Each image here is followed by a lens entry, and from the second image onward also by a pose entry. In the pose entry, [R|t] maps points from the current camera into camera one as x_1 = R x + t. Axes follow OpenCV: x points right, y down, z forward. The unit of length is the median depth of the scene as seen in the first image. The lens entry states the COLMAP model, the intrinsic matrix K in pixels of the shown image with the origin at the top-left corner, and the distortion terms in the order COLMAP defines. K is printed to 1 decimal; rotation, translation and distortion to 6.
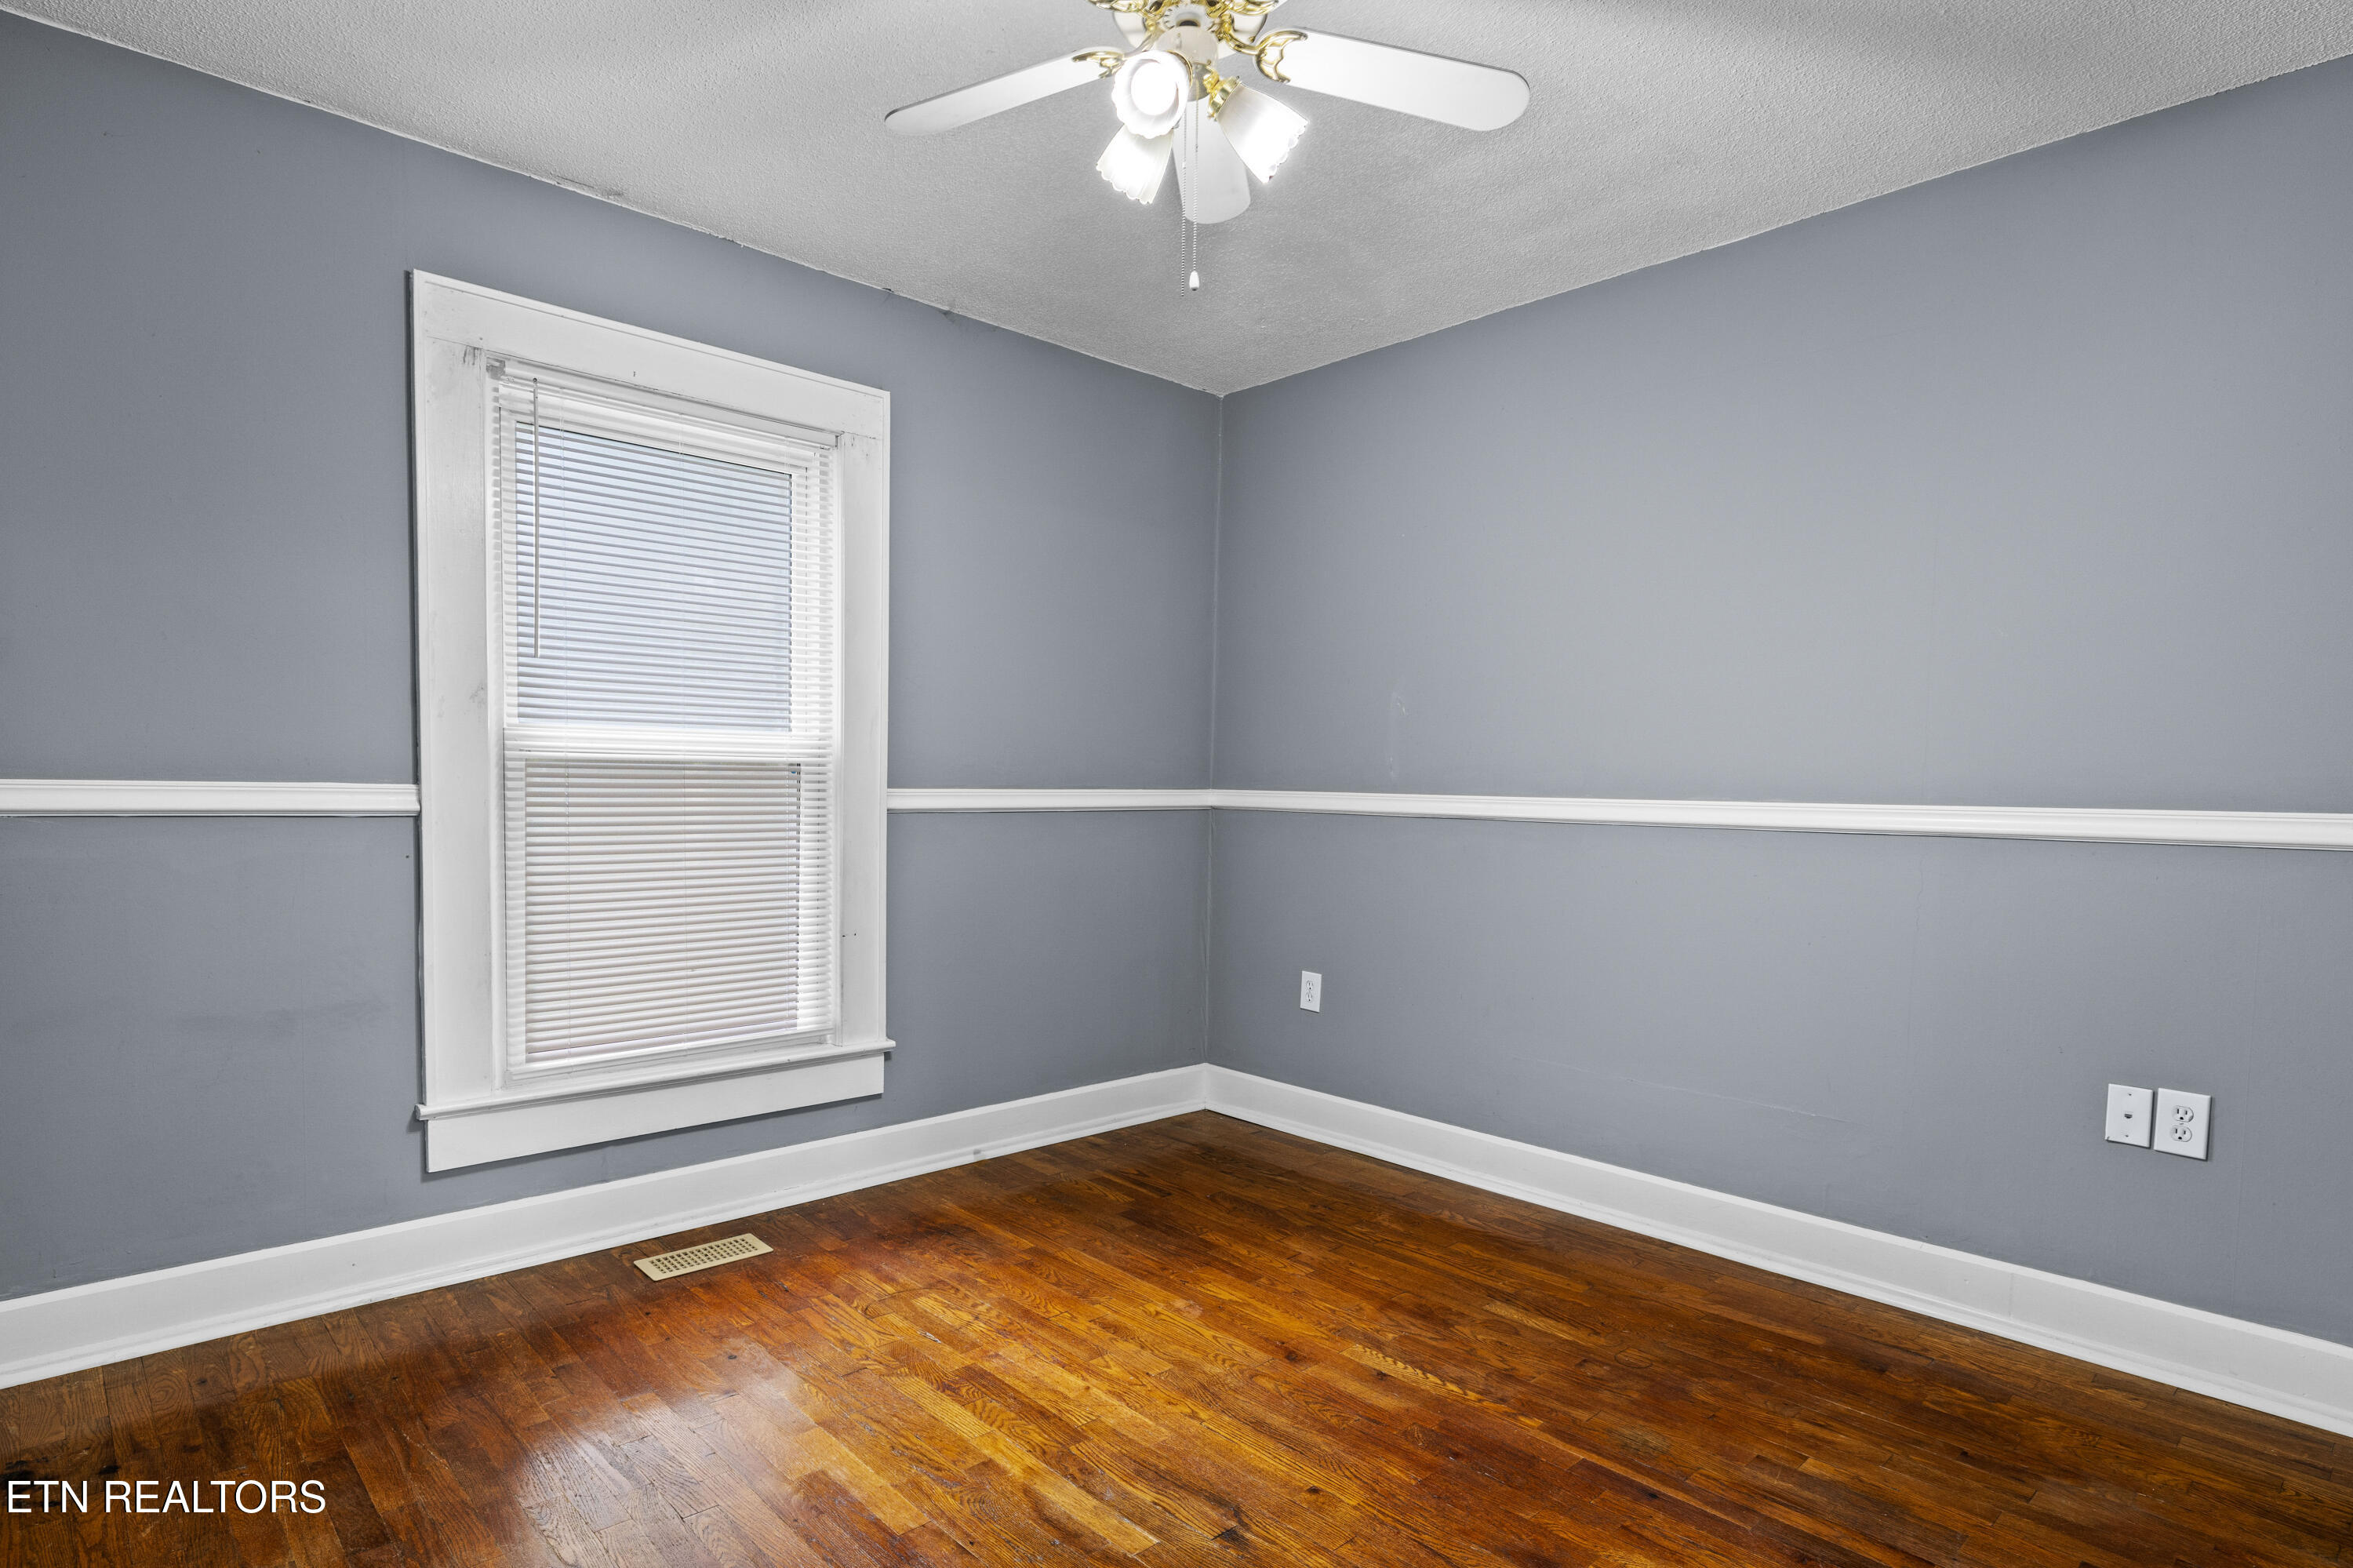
lens RADIAL K [[1221.8, 0, 1169.8], [0, 1221.8, 782.9], [0, 0, 1]] dist [-0.002689, -0.000232]
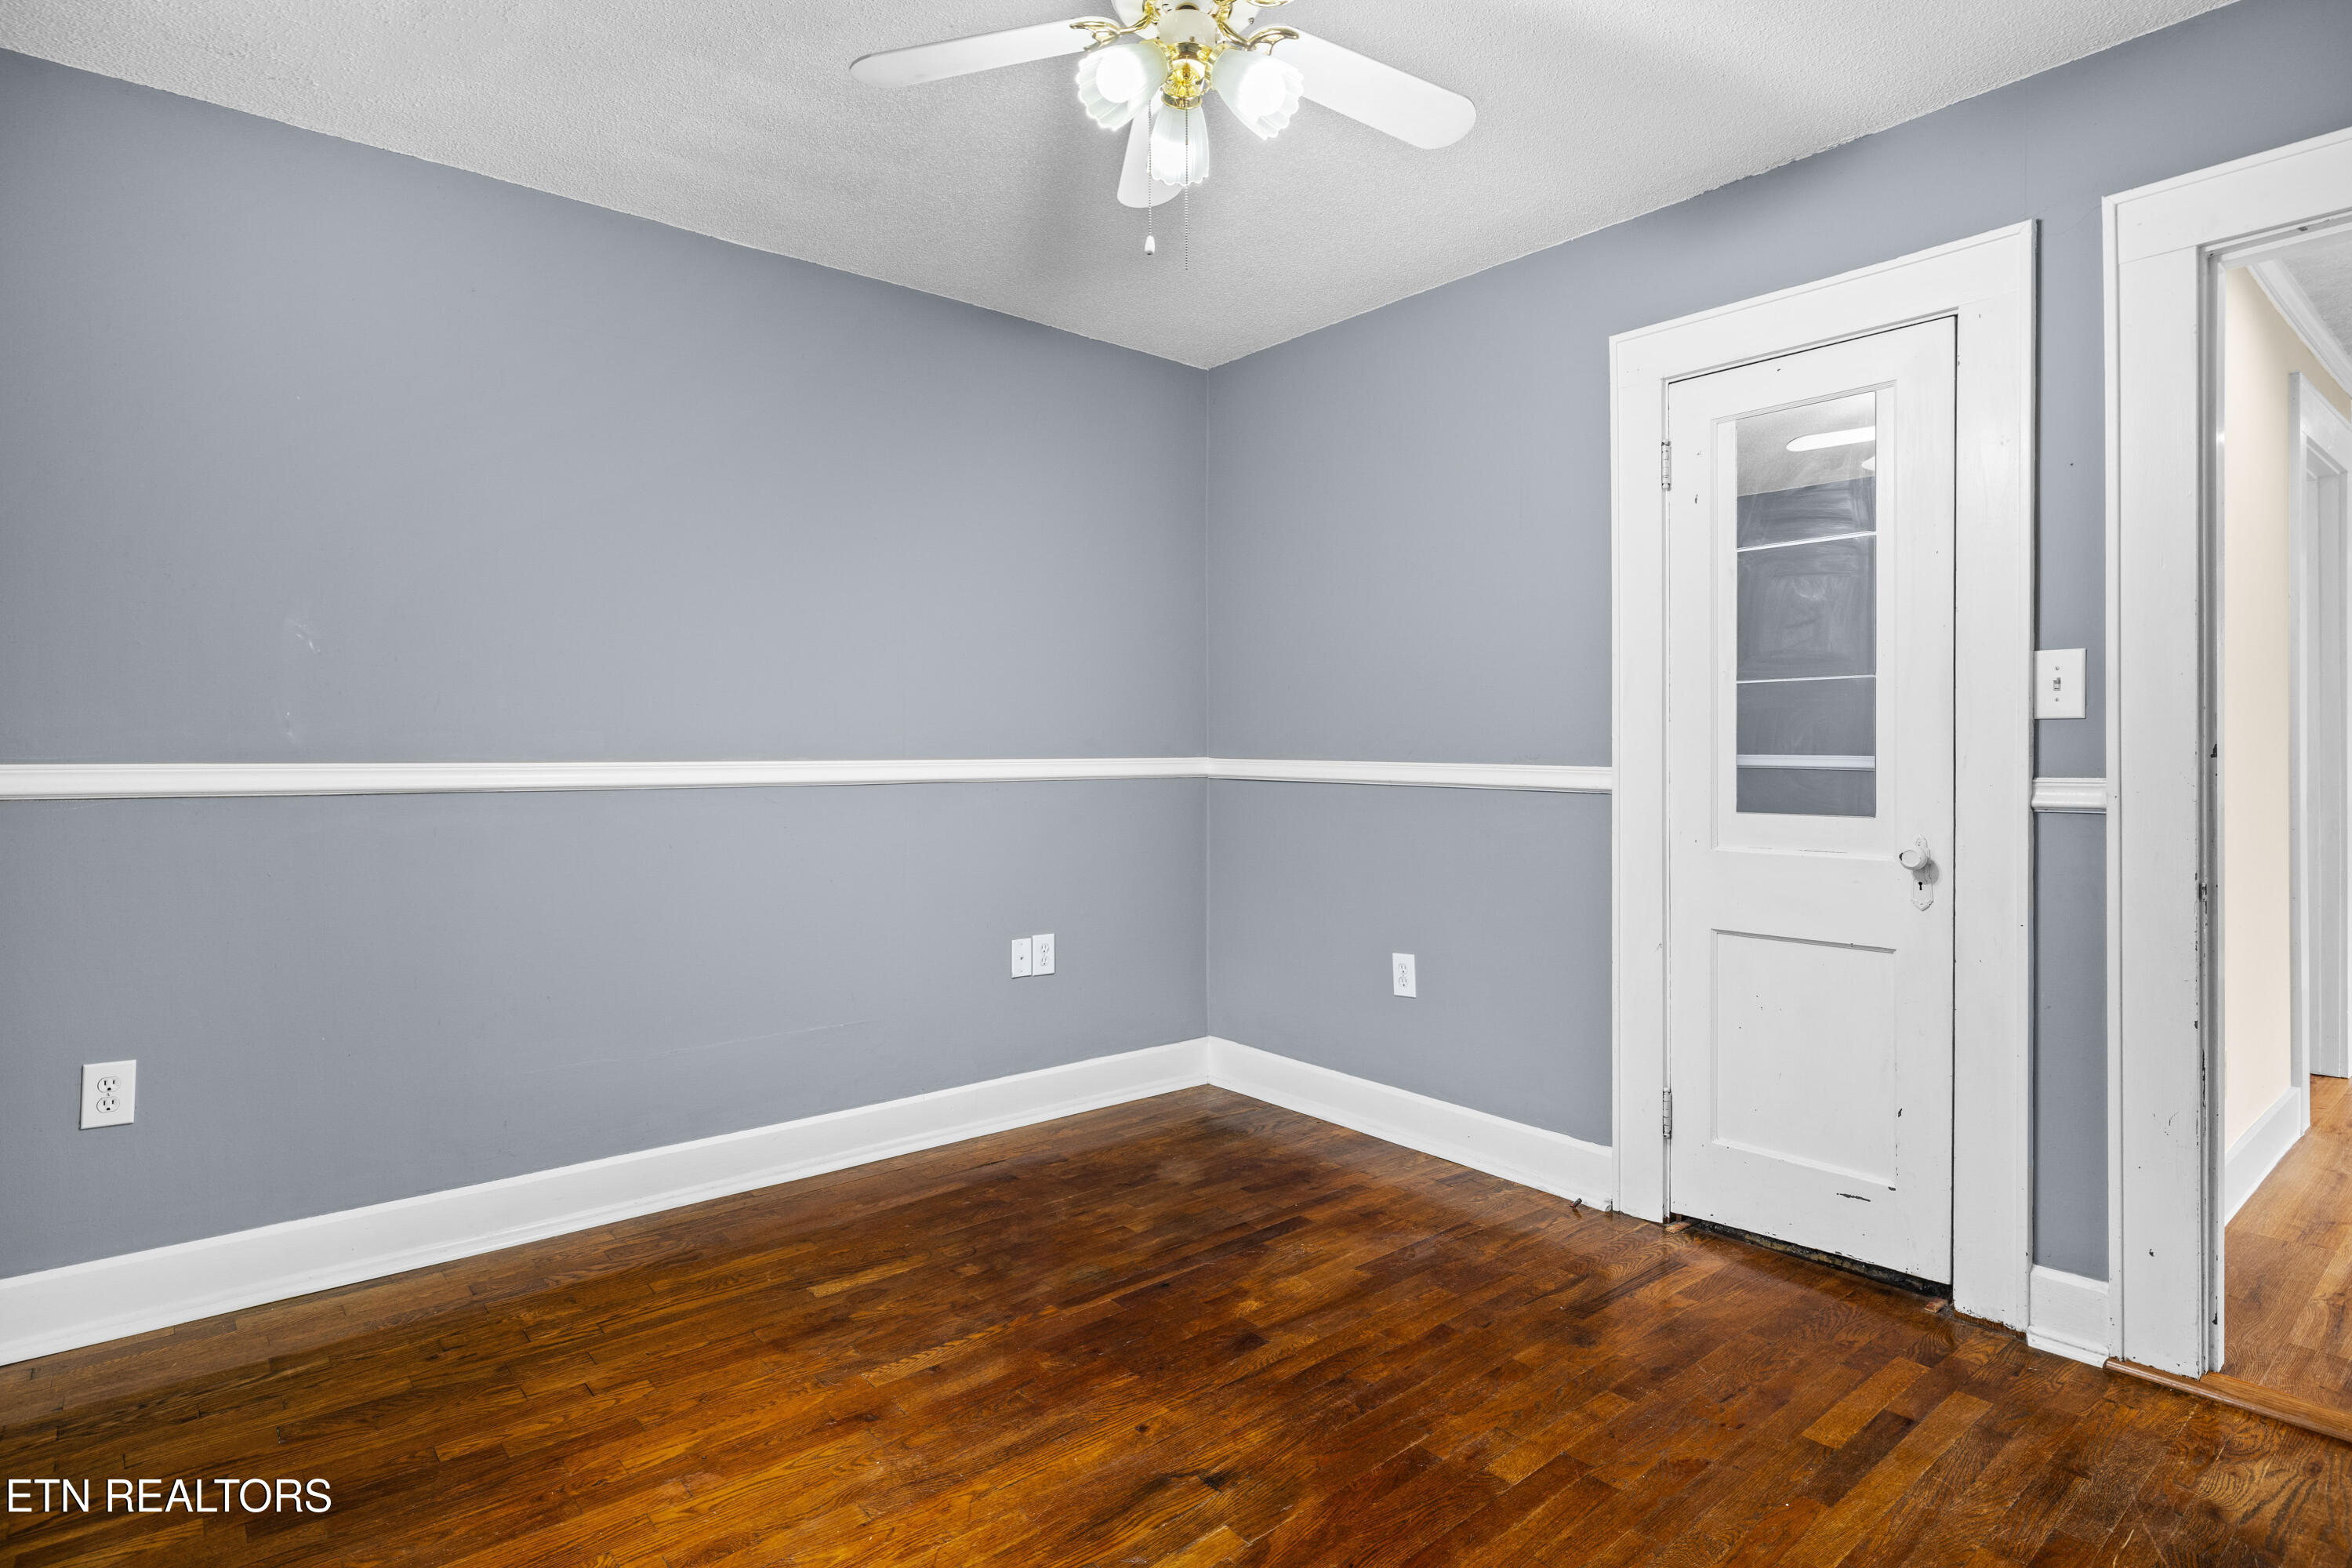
lens RADIAL K [[1221.3, 0, 1169.3], [0, 1221.3, 782.9], [0, 0, 1]] dist [-0.002689, -0.000232]
pose [[0.065514, -0.045815, 0.996799, -0.711341], [-0.000655, 0.998943, 0.045956, -0.014569], [-0.997851, -0.003664, 0.065415, 0.726423]]
